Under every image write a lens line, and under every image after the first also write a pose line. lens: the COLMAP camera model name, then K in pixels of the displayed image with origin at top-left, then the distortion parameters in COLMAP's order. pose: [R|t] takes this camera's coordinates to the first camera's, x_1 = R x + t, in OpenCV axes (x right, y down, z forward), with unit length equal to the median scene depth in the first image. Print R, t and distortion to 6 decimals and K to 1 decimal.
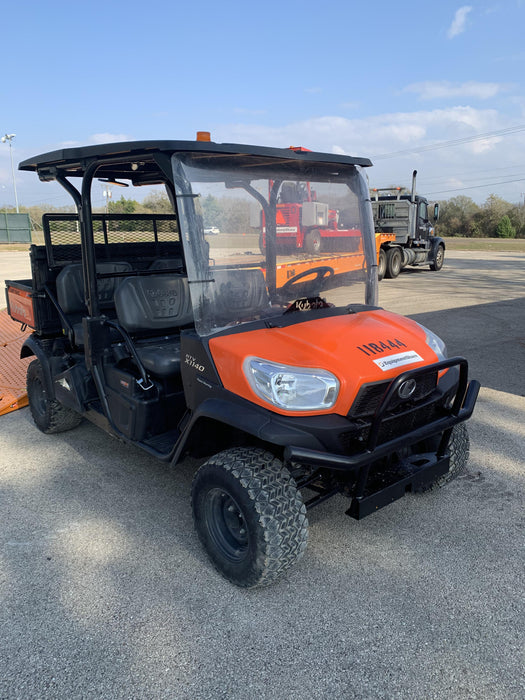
lens RADIAL K [[533.4, 0, 267.2], [0, 533.4, 351.9], [0, 0, 1]] dist [0.032524, -0.040142]
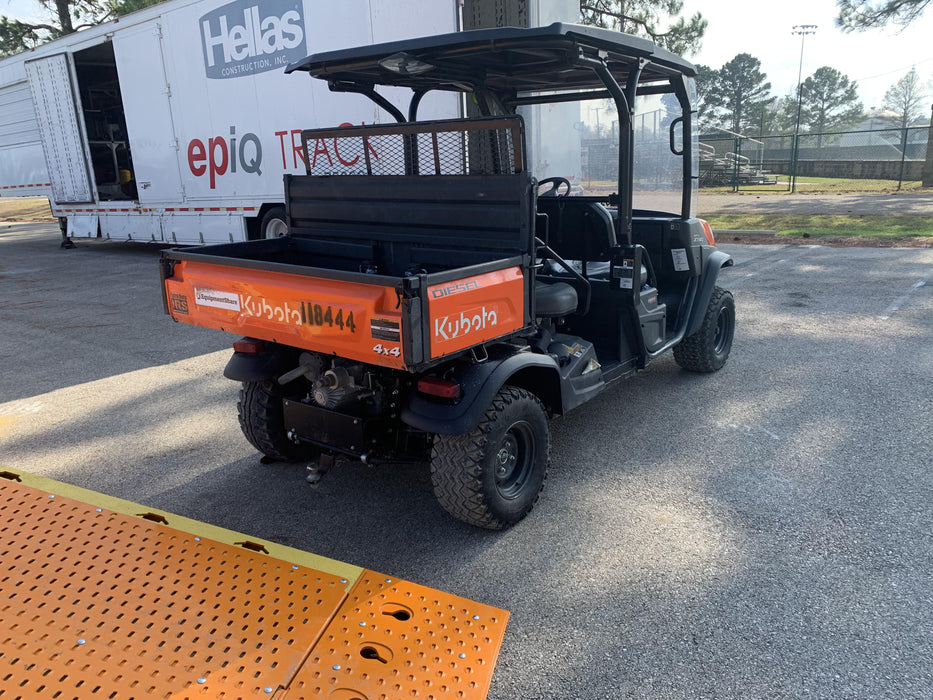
lens RADIAL K [[710.9, 0, 468.2], [0, 710.9, 354.5], [0, 0, 1]] dist [0.032524, -0.040142]
pose [[-0.212372, -0.244829, 0.946022, -0.349852], [0.264453, 0.917580, 0.296836, -0.077828], [-0.940725, 0.313217, -0.130122, 0.364257]]
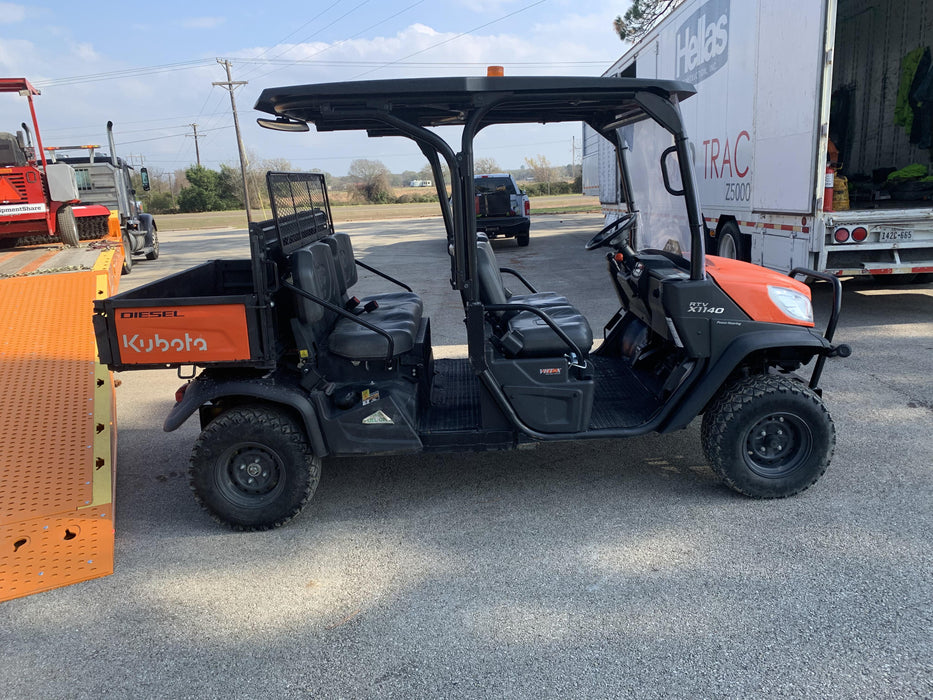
lens RADIAL K [[710.9, 0, 471.3], [0, 710.9, 345.9], [0, 0, 1]] dist [0.032524, -0.040142]
pose [[0.635652, -0.195887, 0.746710, -0.275604], [0.218294, 0.973403, 0.069529, -0.019096], [-0.740469, 0.118806, 0.661506, 0.089048]]
